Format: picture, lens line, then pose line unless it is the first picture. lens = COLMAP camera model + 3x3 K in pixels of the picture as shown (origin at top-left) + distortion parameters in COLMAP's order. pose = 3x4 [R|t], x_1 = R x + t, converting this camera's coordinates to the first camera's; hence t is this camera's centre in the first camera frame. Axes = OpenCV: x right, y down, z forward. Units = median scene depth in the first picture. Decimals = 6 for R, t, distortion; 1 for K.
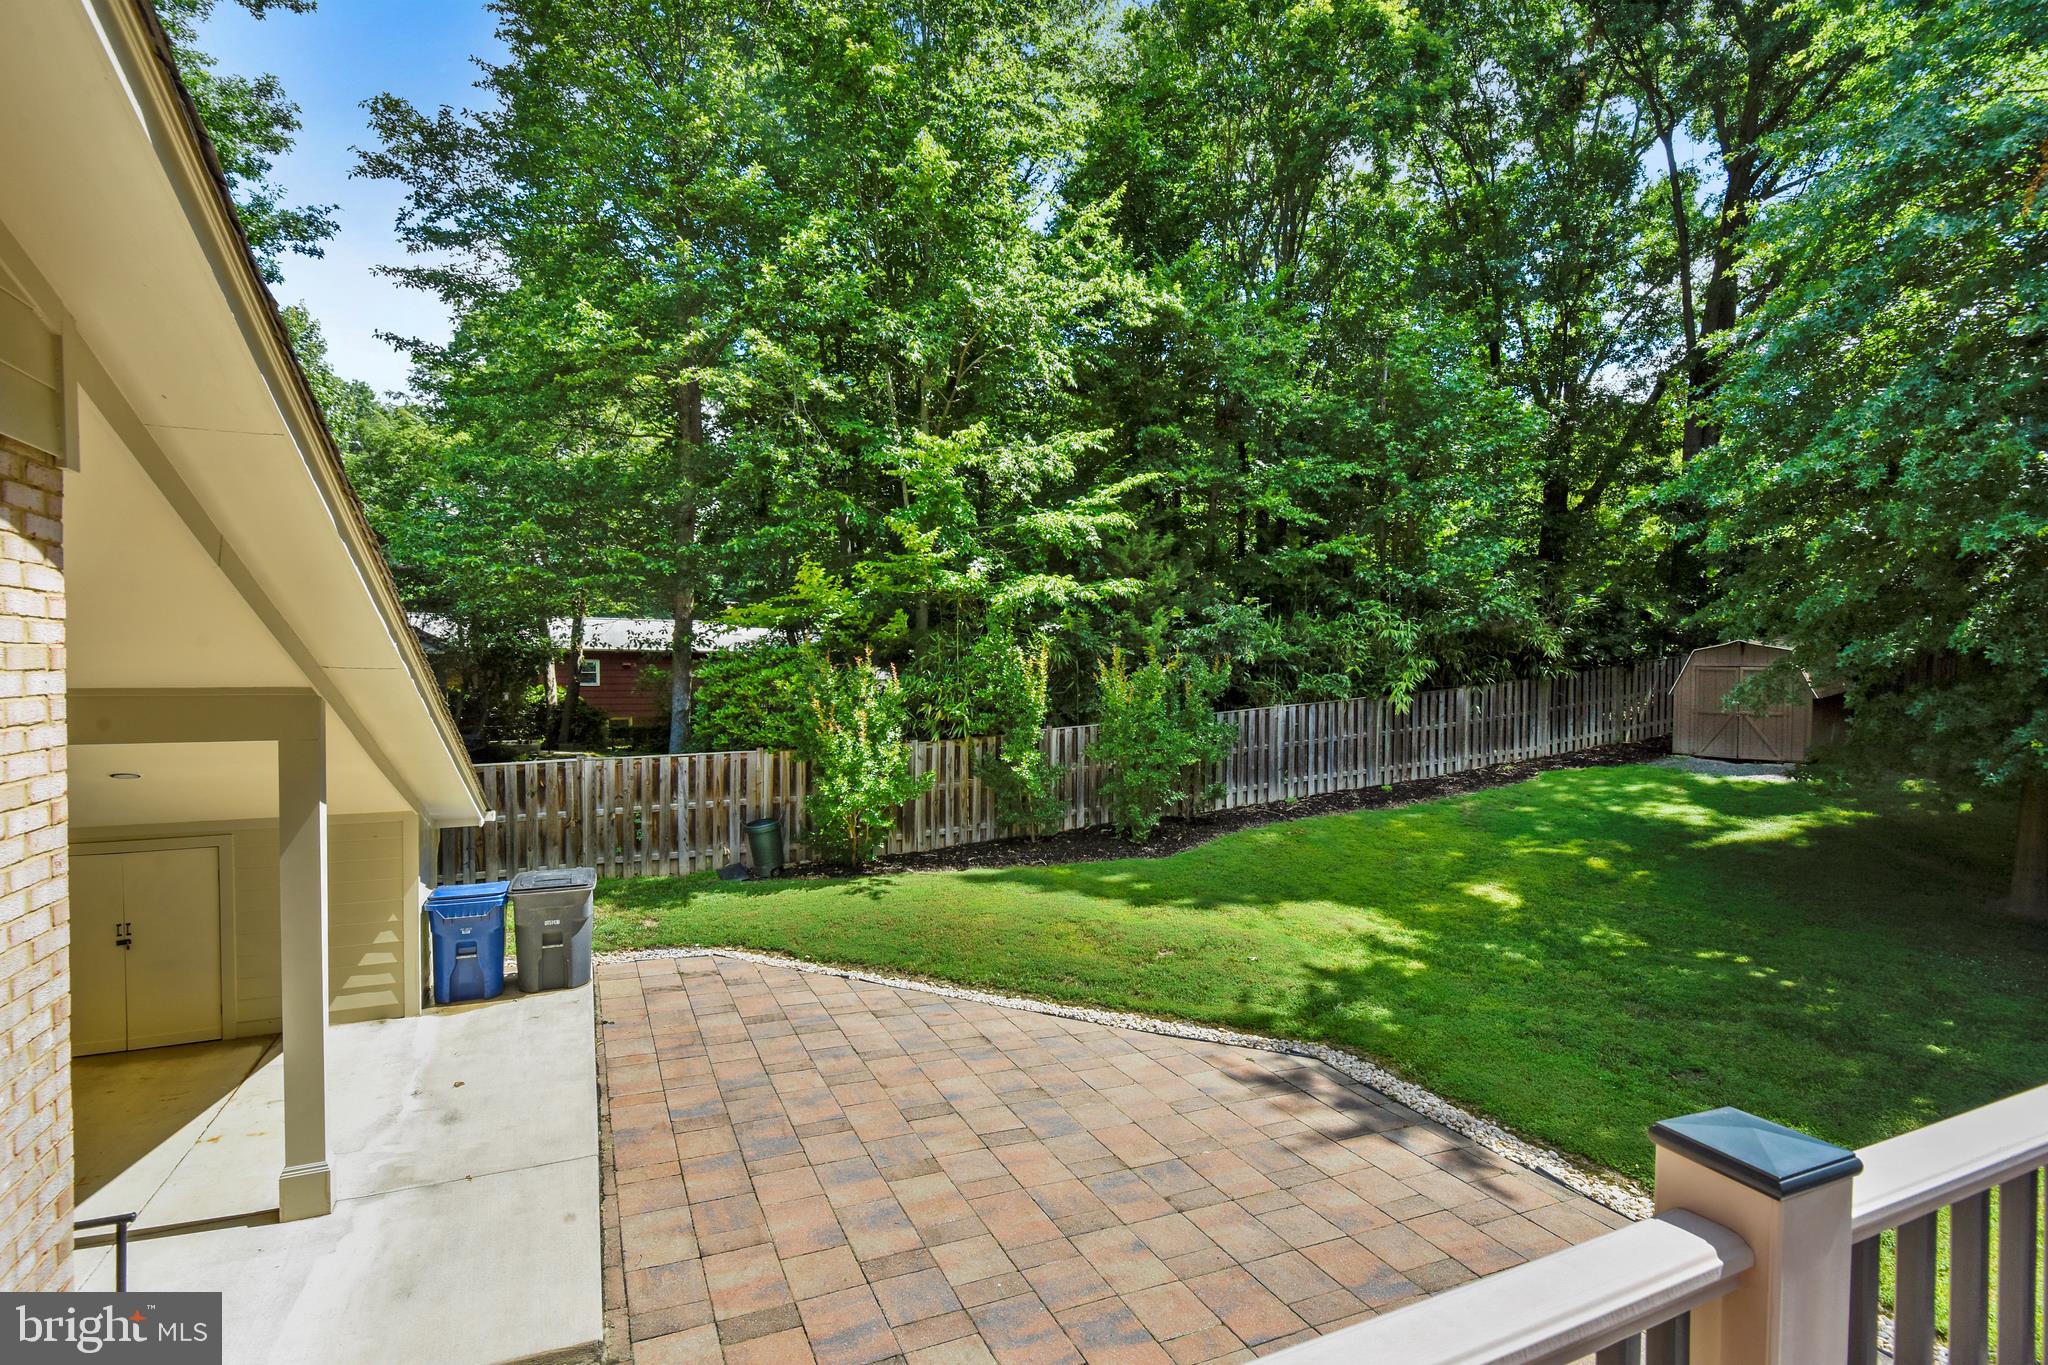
lens RADIAL K [[965.1, 0, 1013.6], [0, 965.1, 689.0], [0, 0, 1]] dist [0.032320, 0.000000]
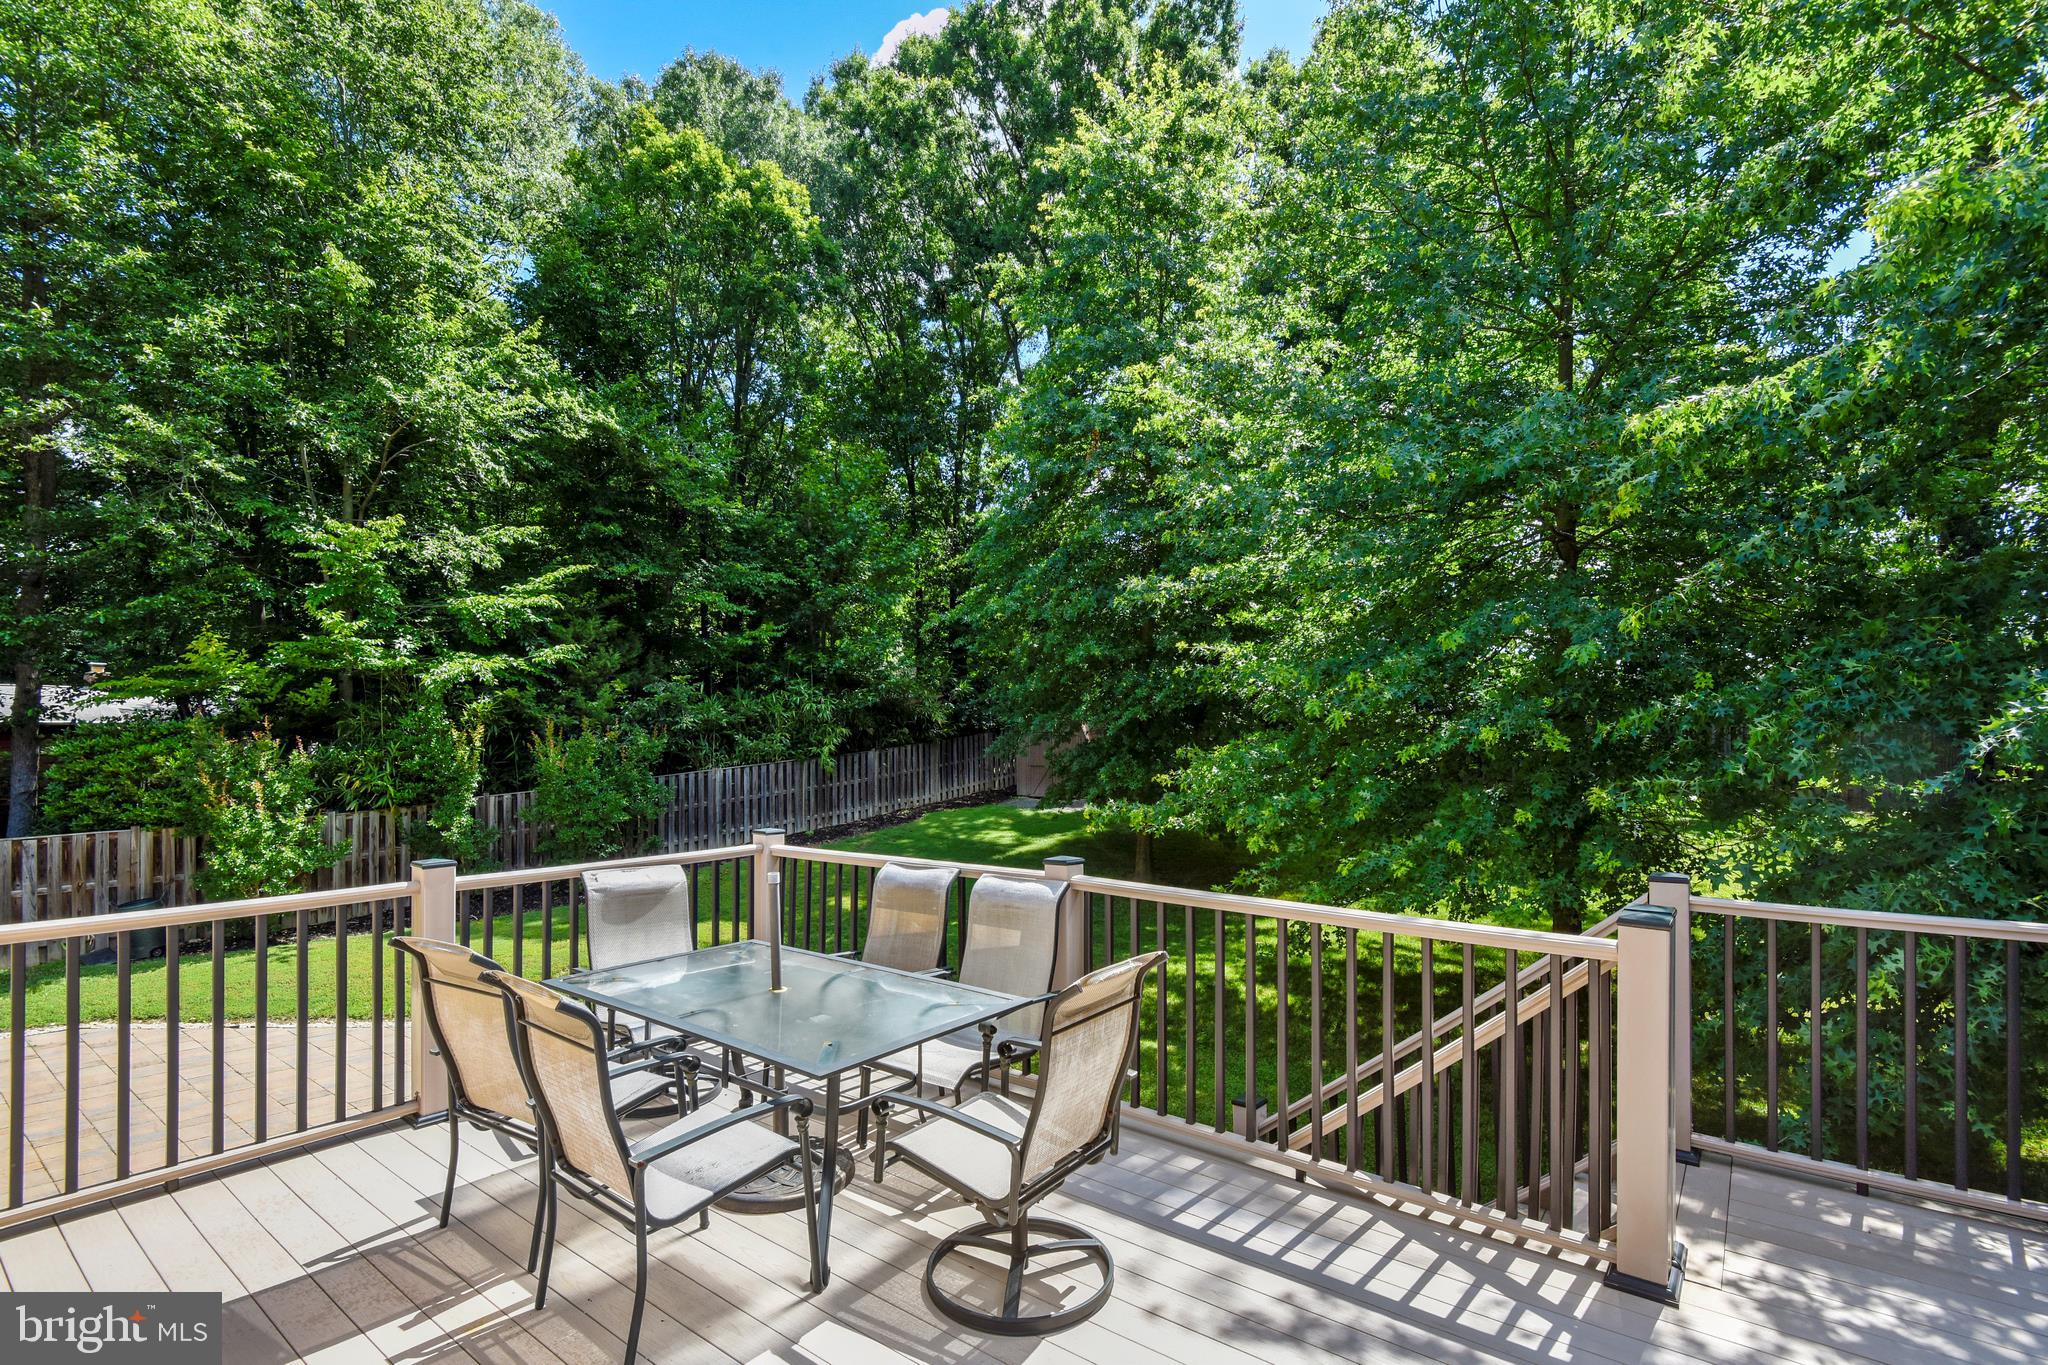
lens RADIAL K [[954.0, 0, 1027.8], [0, 954.0, 717.4], [0, 0, 1]] dist [-0.017556, 0.000526]
pose [[0.883781, -0.007166, 0.467845, 0.087309], [0.028596, 0.998841, -0.038721, 0.013780], [-0.467025, 0.047599, 0.882962, -0.247987]]
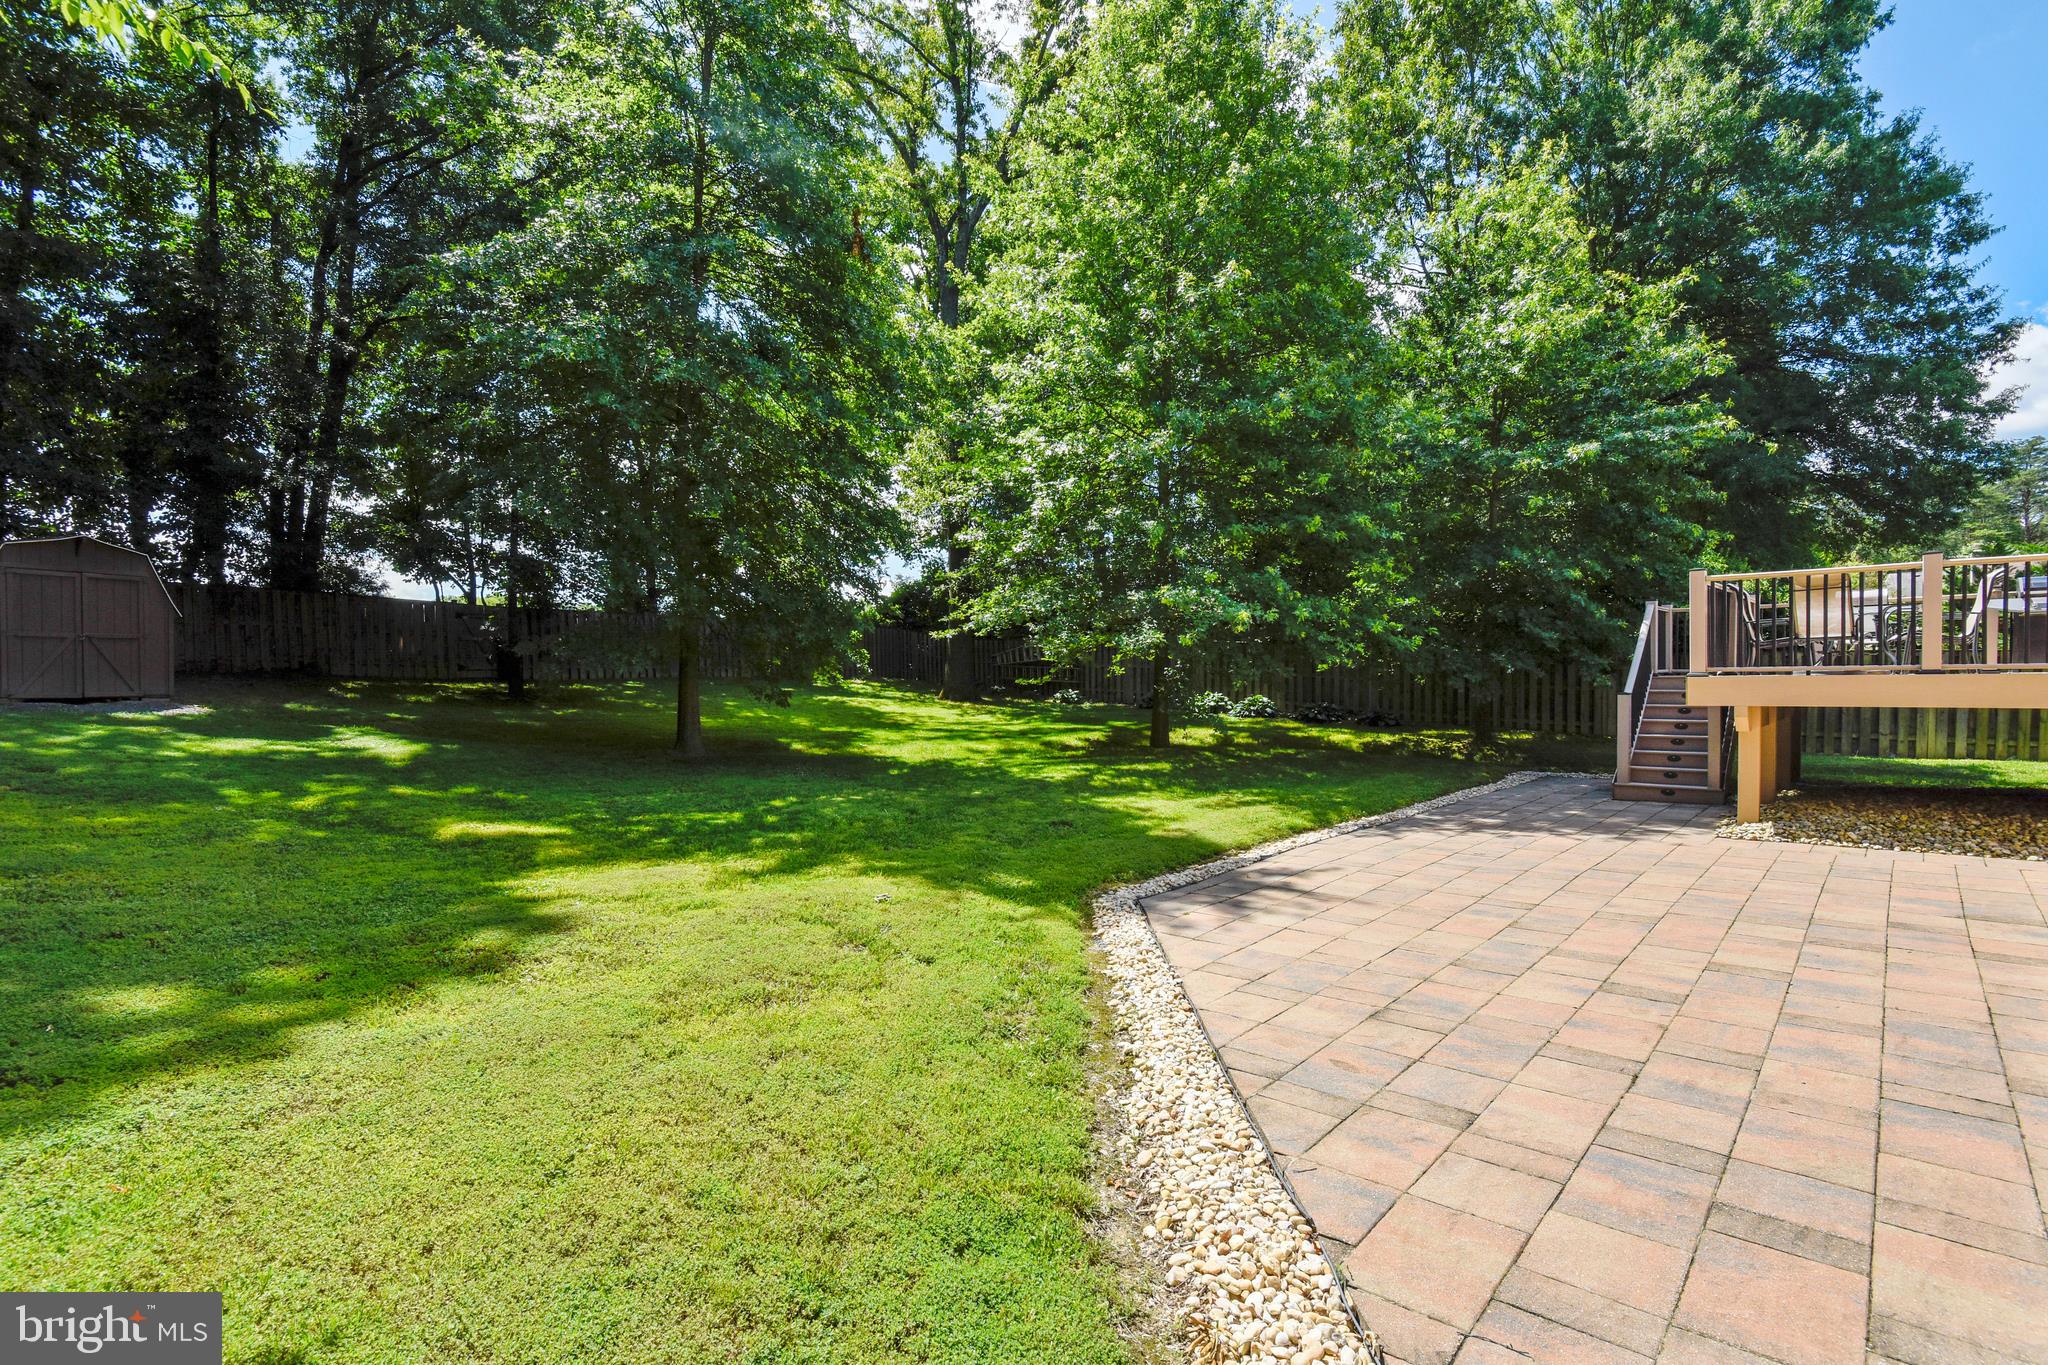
lens RADIAL K [[939.0, 0, 1020.1], [0, 939.0, 695.0], [0, 0, 1]] dist [0.030033, -0.023877]
pose [[-0.381949, -0.024007, 0.923872, -0.274097], [0.028148, 0.998897, 0.037594, 0.083469], [-0.923755, 0.040364, -0.380852, 0.828074]]
